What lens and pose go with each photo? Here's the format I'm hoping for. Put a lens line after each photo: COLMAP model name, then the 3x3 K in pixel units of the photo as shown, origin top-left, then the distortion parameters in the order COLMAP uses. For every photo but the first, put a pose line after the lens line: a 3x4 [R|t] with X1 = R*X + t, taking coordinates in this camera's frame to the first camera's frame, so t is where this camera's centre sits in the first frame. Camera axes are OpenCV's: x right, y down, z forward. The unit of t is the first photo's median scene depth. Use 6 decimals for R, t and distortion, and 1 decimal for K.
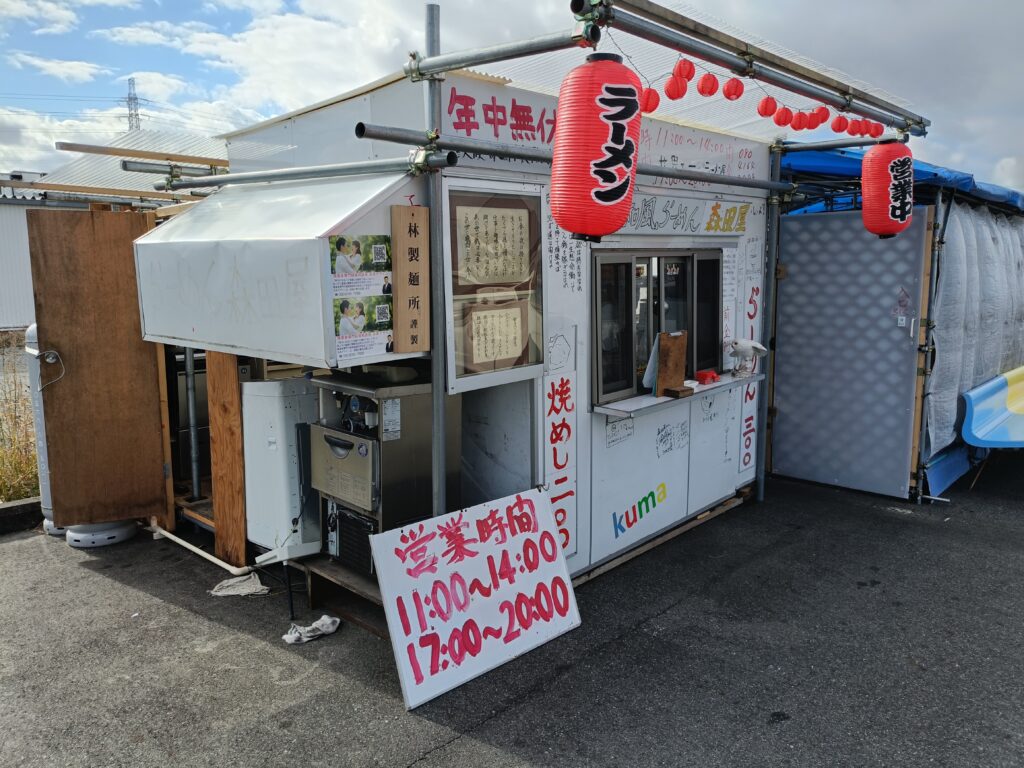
lens RADIAL K [[747.0, 0, 511.1], [0, 747.0, 383.9], [0, 0, 1]] dist [0.011000, 0.003047]
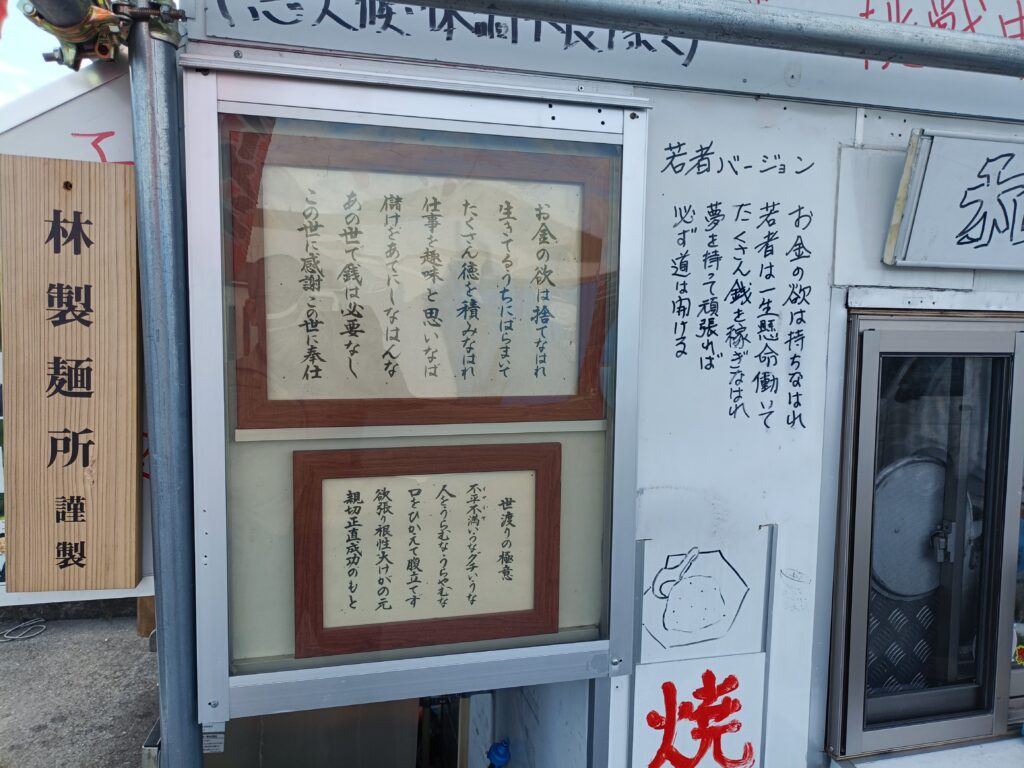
lens RADIAL K [[747.0, 0, 513.1], [0, 747.0, 384.5], [0, 0, 1]] dist [0.011000, 0.003047]
pose [[0.837379, 0.082645, -0.540338, 0.171673], [-0.121645, 0.991891, -0.036806, -0.118219], [0.532915, 0.096550, 0.840643, 0.653727]]
